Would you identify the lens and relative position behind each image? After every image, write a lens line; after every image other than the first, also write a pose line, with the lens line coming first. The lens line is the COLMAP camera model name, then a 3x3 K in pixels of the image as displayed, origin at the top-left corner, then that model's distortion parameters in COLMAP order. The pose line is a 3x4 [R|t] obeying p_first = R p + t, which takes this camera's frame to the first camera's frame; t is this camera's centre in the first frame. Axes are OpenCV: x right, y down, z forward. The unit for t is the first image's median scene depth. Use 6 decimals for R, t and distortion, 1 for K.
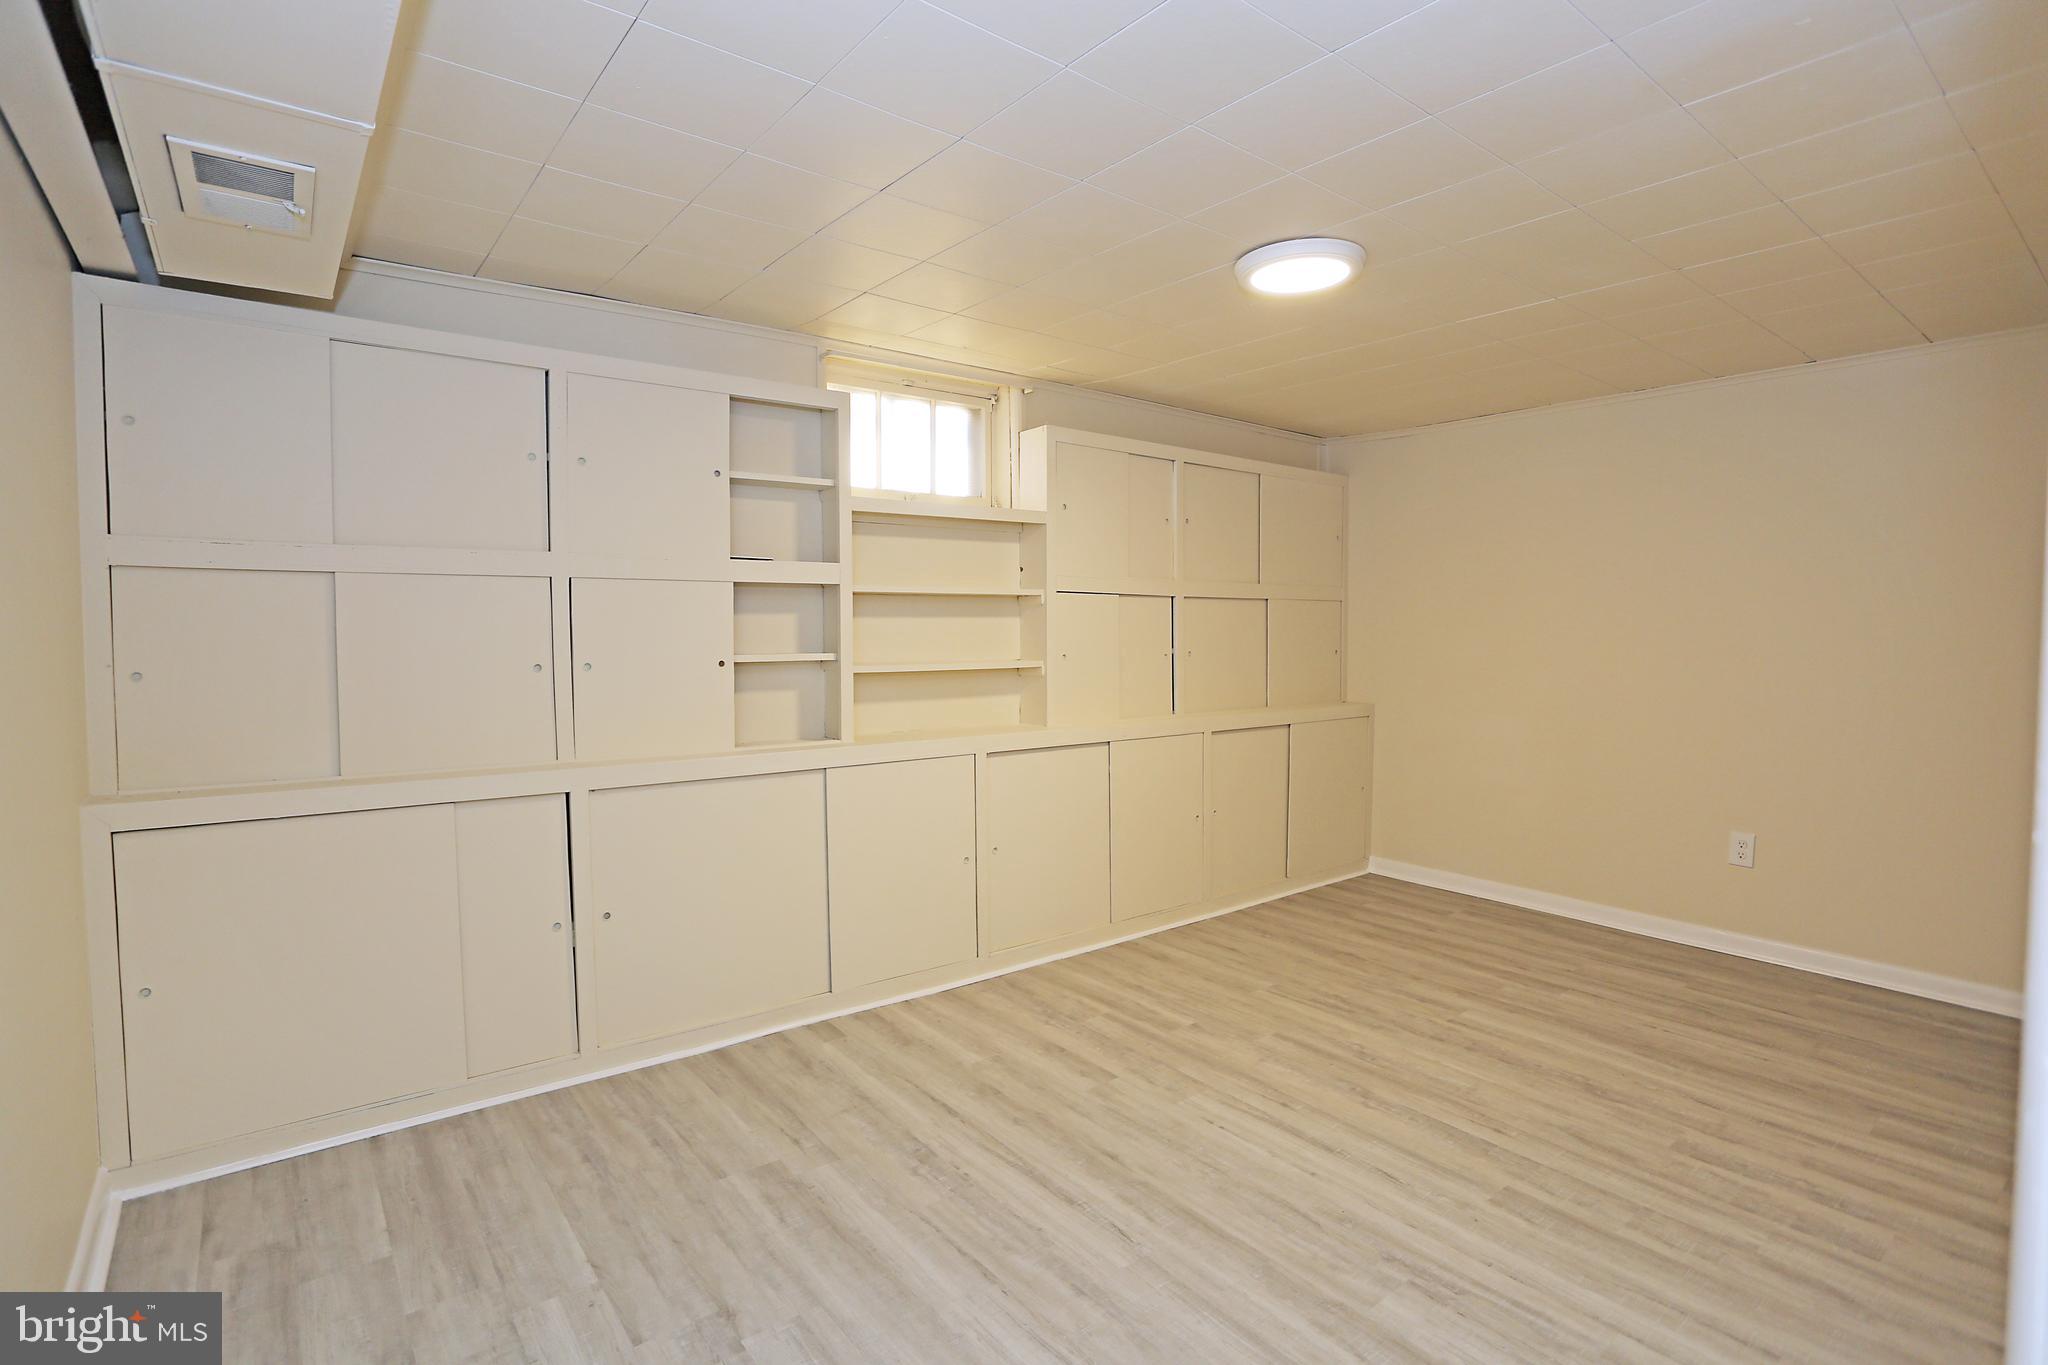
lens RADIAL K [[974.4, 0, 1081.1], [0, 974.4, 655.0], [0, 0, 1]] dist [-0.057457, 0.023083]
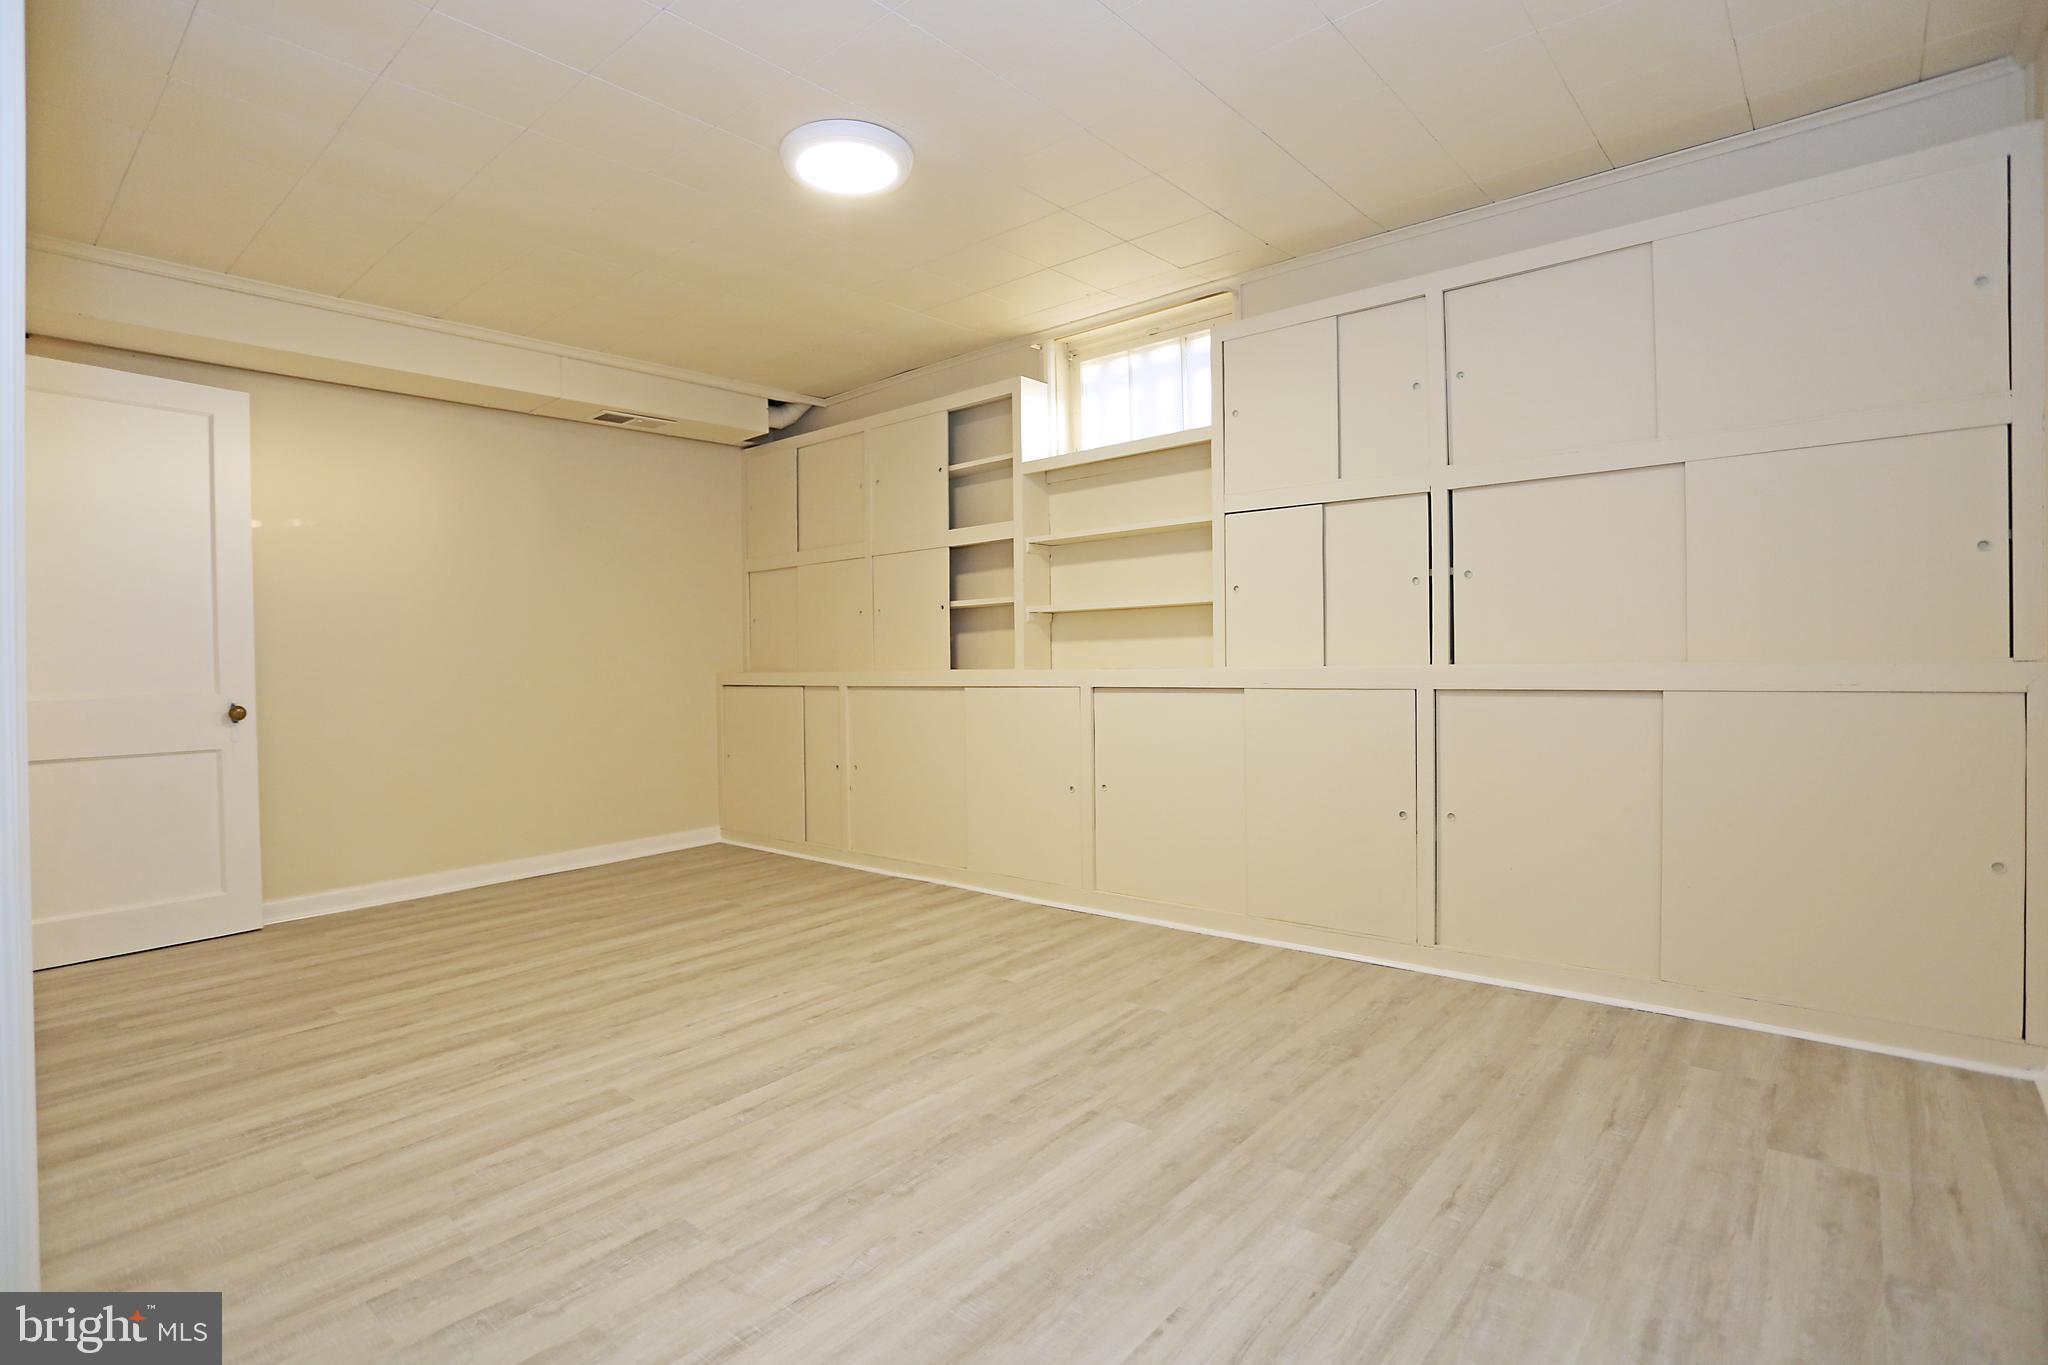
lens RADIAL K [[1011.9, 0, 1019.6], [0, 1011.9, 677.5], [0, 0, 1]] dist [-0.075073, 0.035627]
pose [[0.163349, 0.013821, -0.986472, 1.013056], [0.000798, 0.999900, 0.014142, 0.080557], [0.986568, -0.003097, 0.163321, 0.830348]]
